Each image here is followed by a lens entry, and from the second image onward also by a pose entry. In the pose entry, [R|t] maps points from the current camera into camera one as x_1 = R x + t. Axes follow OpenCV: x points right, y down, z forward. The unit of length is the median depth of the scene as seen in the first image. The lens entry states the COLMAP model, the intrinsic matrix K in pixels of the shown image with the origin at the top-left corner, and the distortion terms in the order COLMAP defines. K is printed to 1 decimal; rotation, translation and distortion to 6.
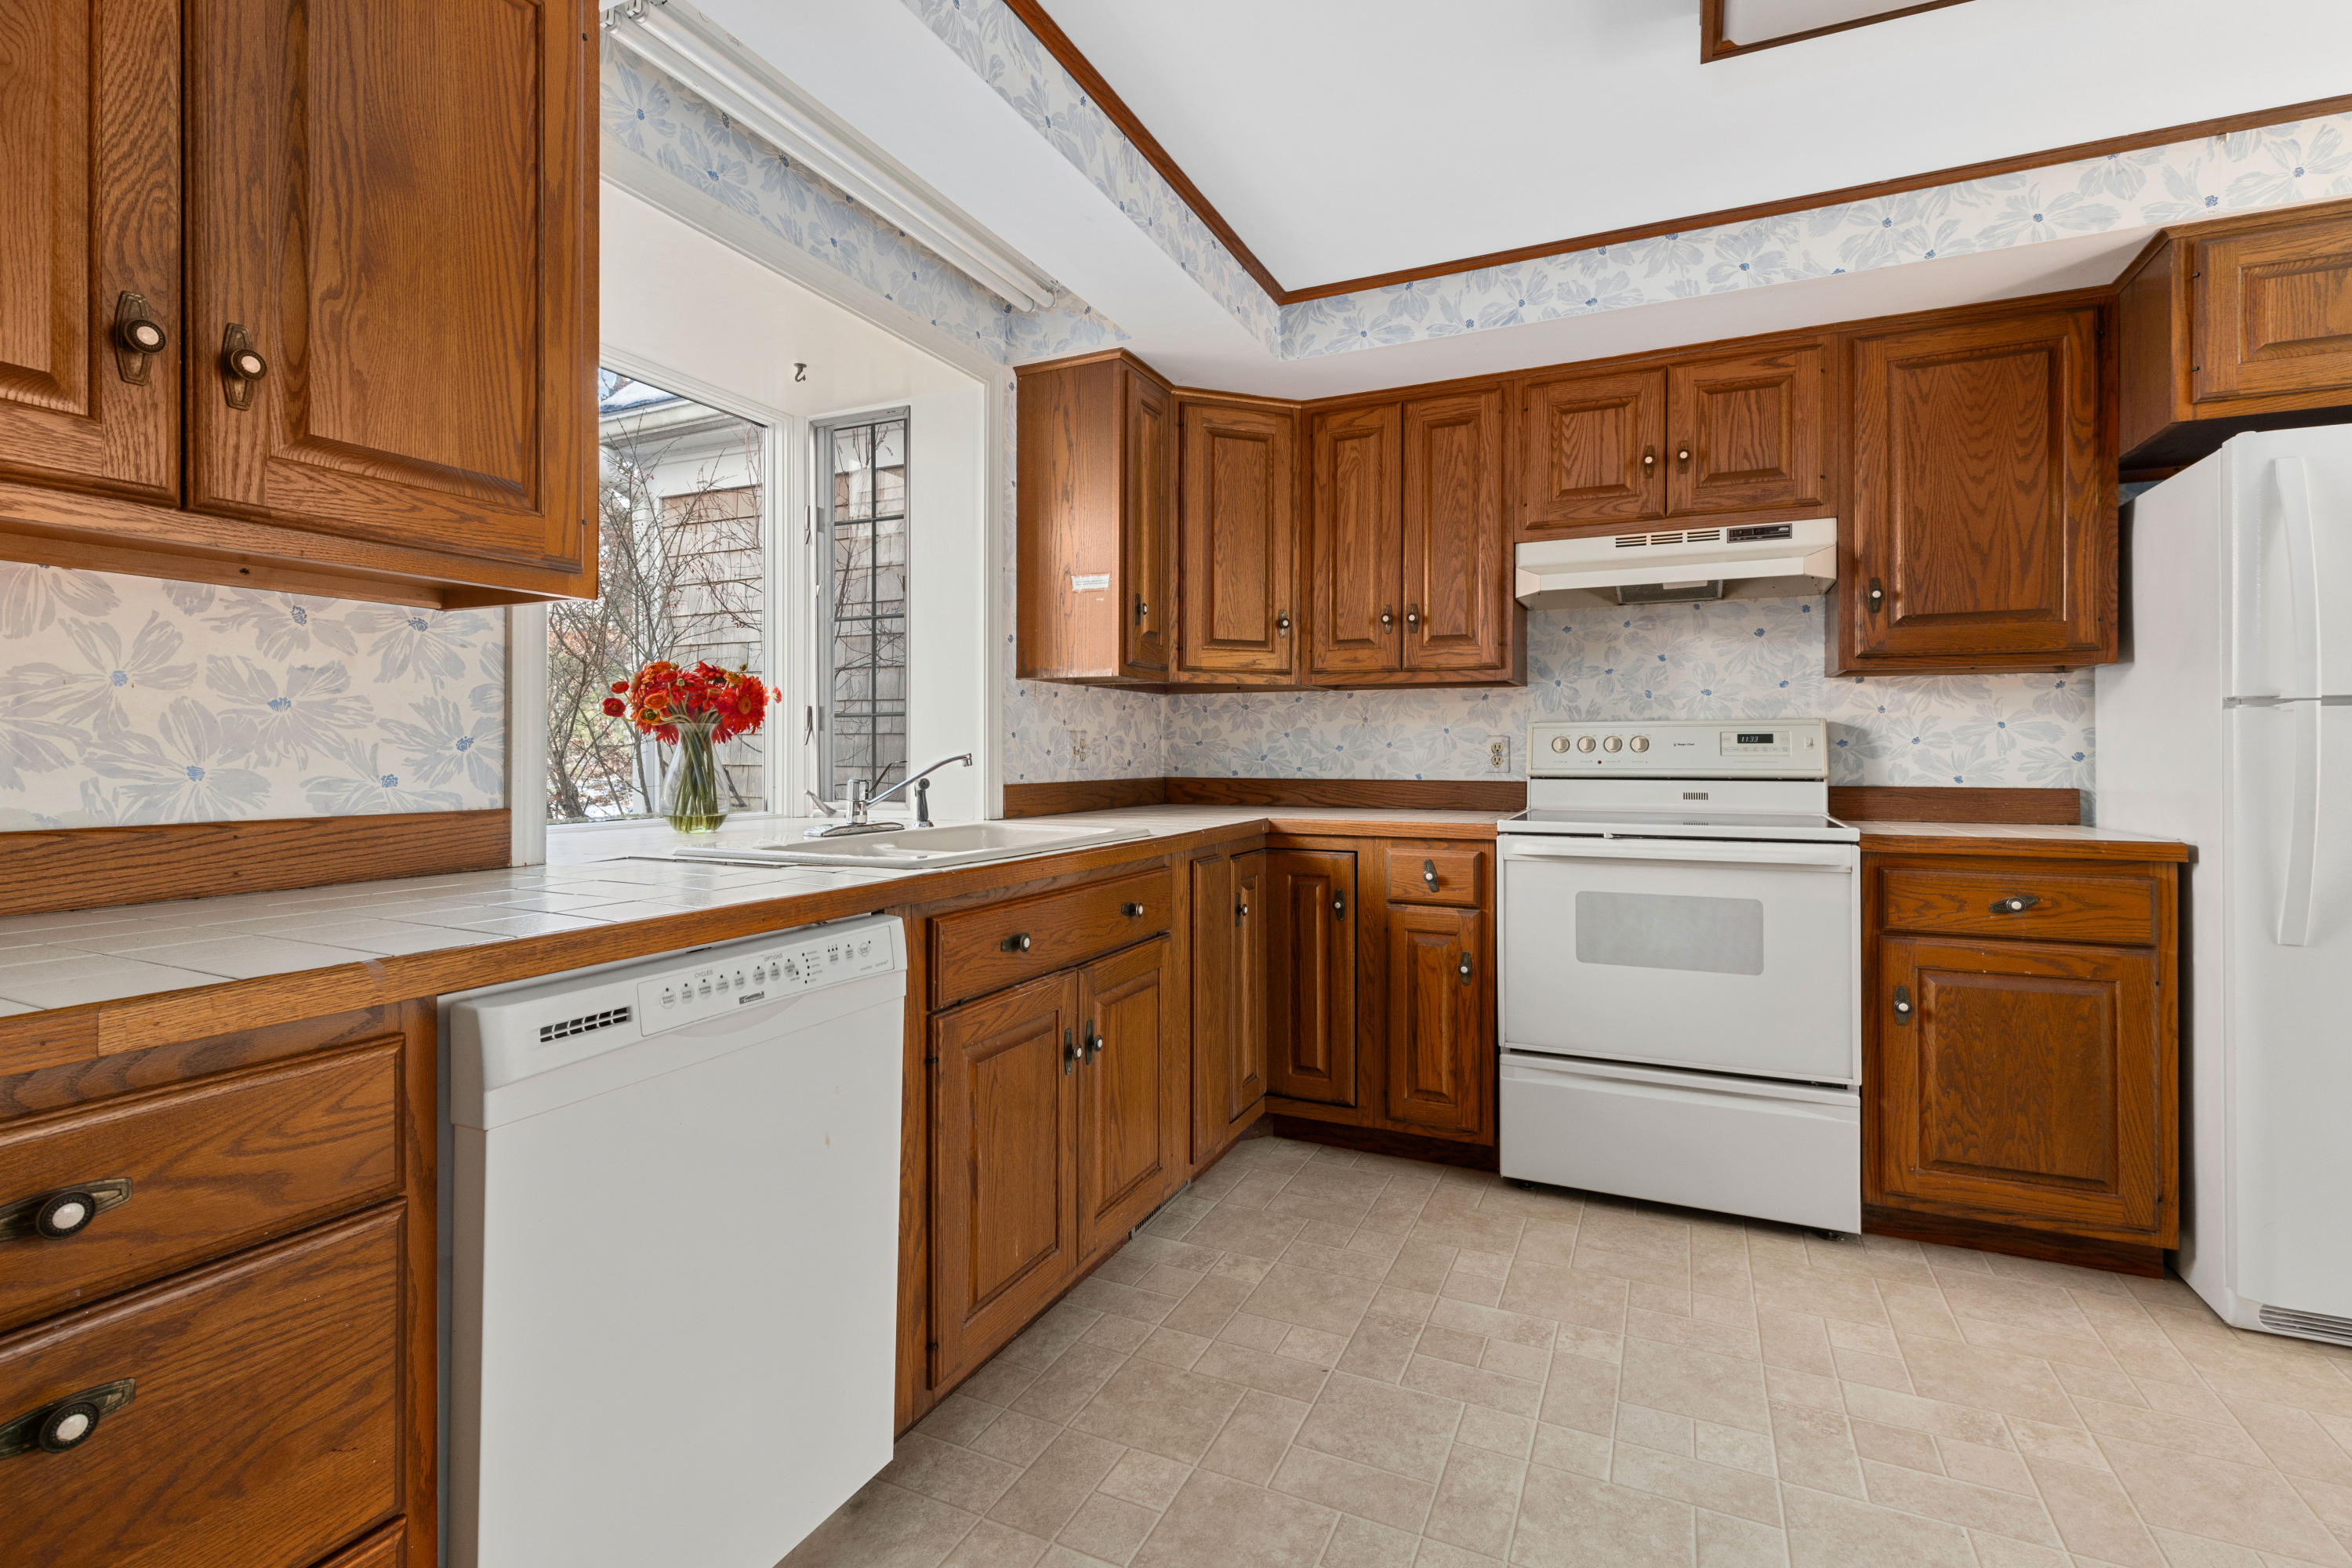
lens RADIAL K [[1076.7, 0, 1179.3], [0, 1076.7, 763.0], [0, 0, 1]] dist [-0.002114, -0.000385]
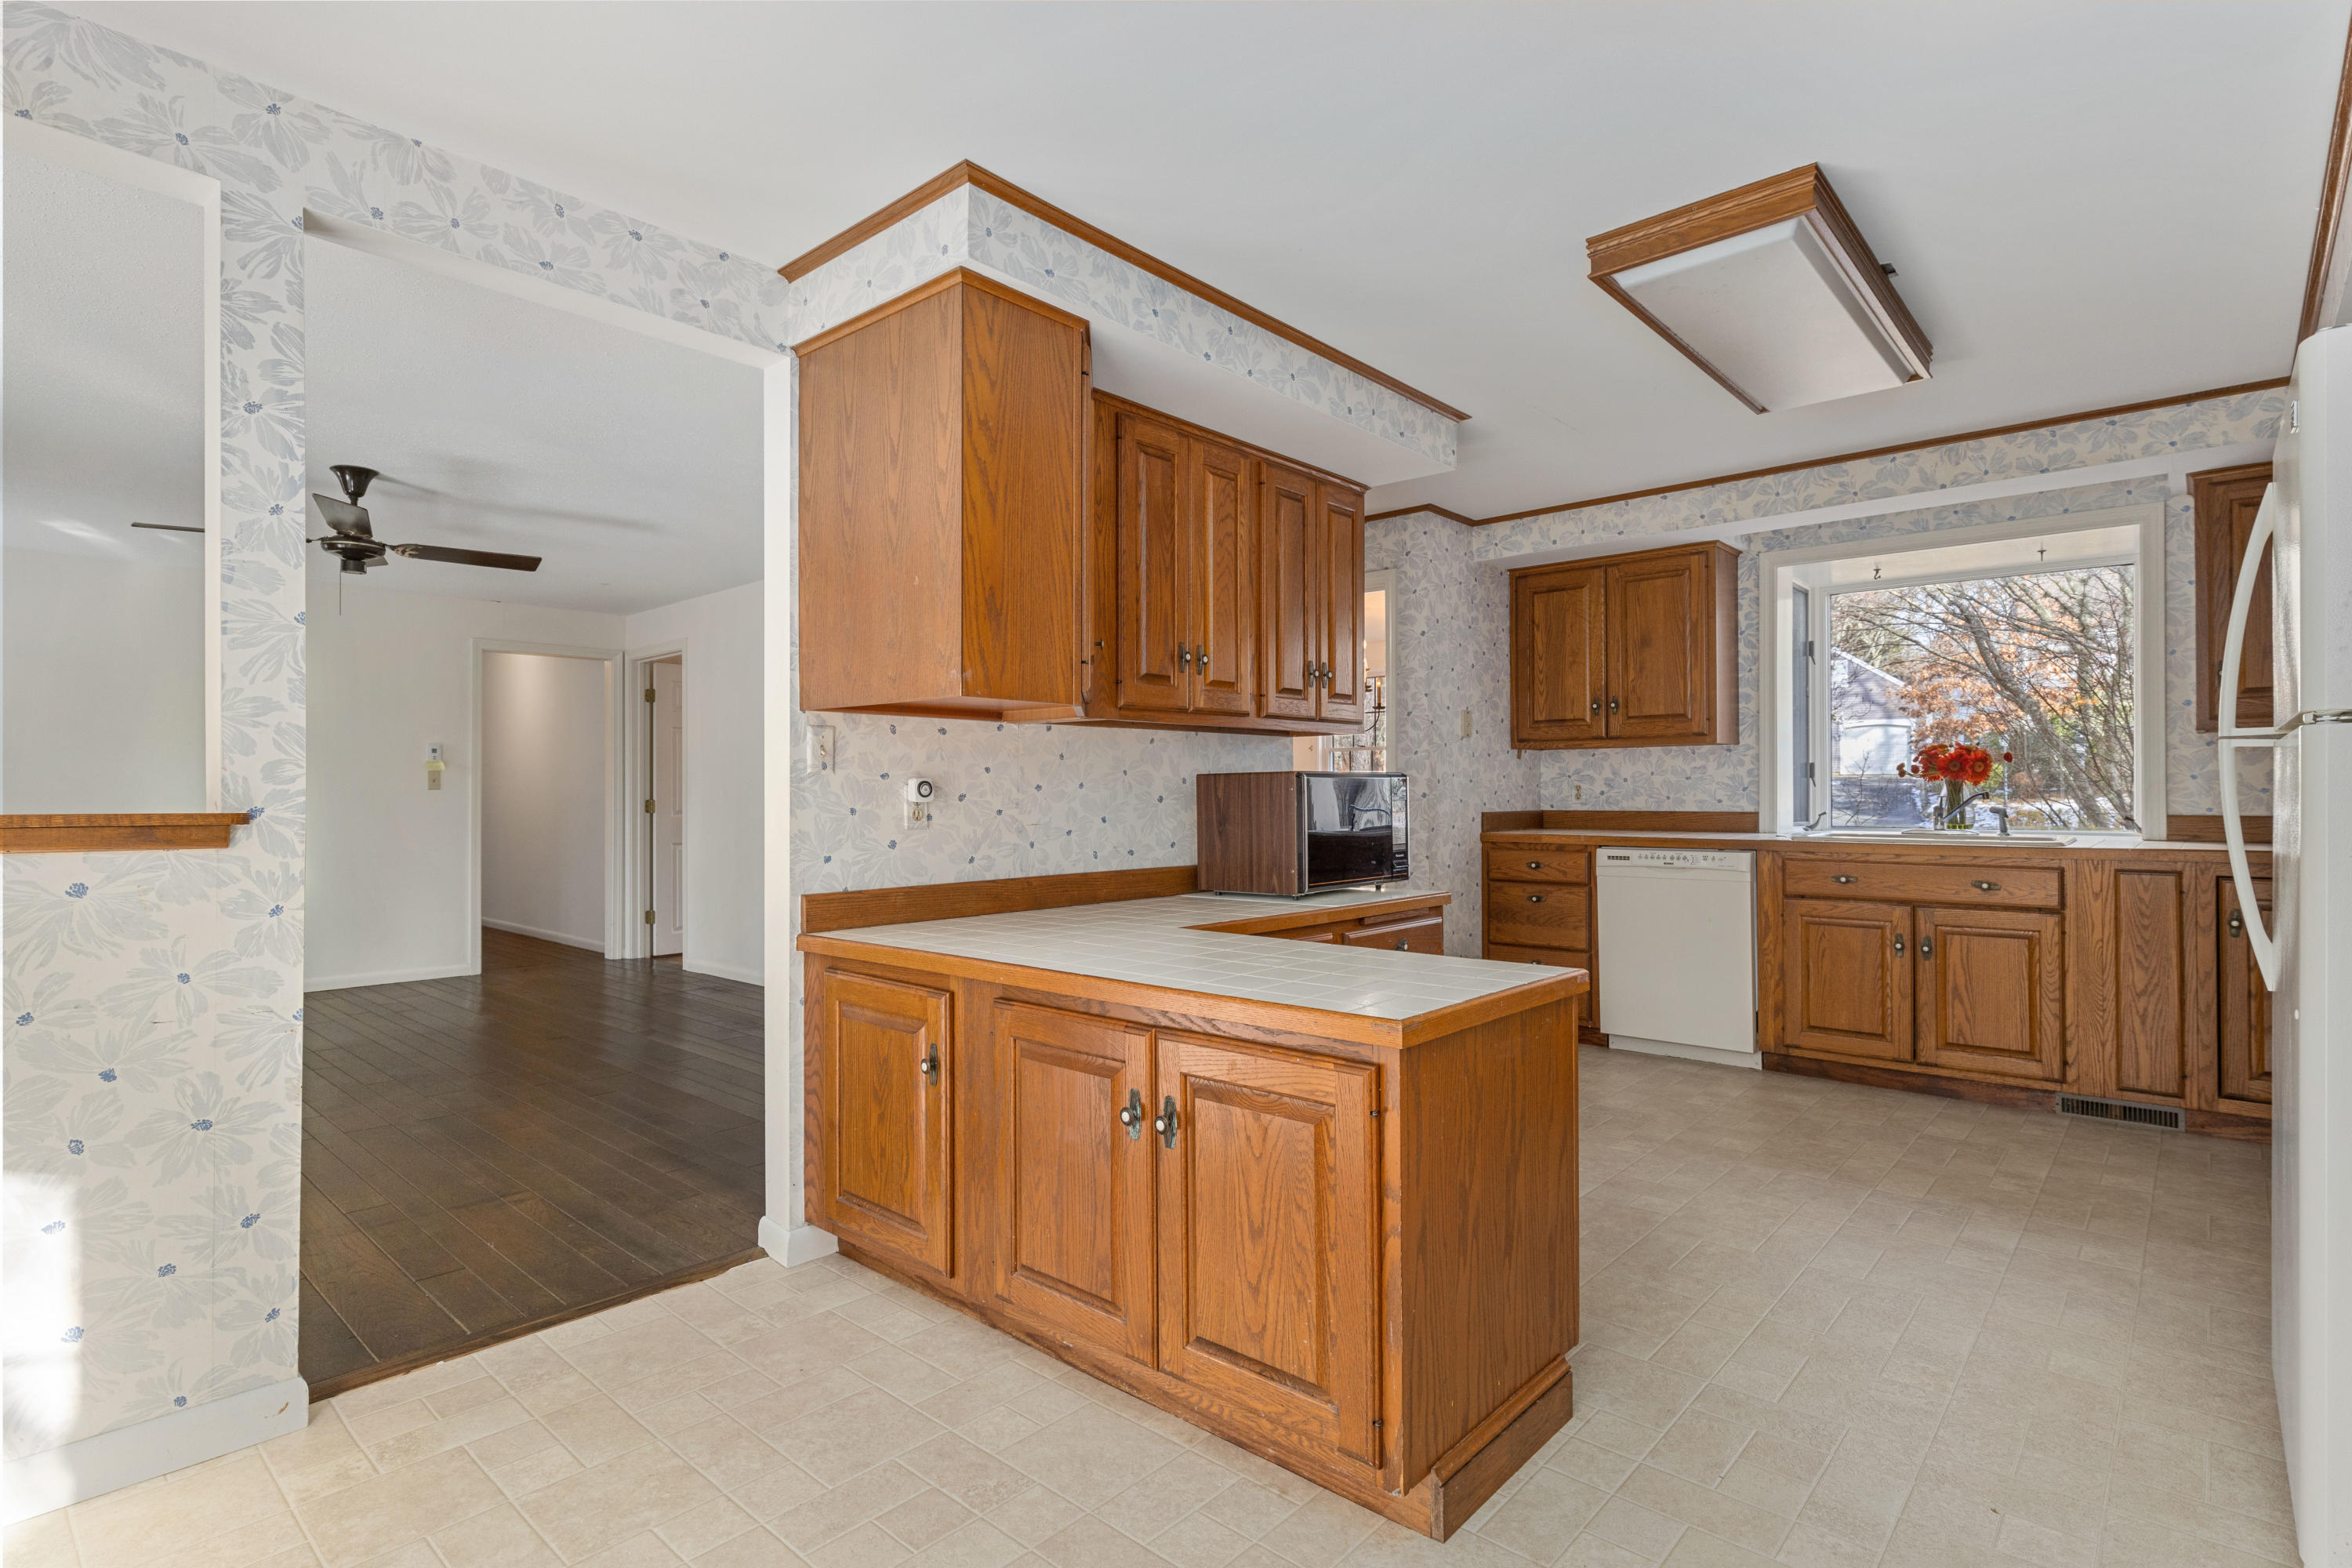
lens RADIAL K [[1167.3, 0, 1168.7], [0, 1167.3, 784.9], [0, 0, 1]] dist [0.002129, 0.000171]
pose [[-0.288724, -0.003415, -0.957406, 2.831191], [-0.002391, 0.999993, -0.002846, -0.016478], [0.957410, 0.001468, -0.288730, 0.420097]]
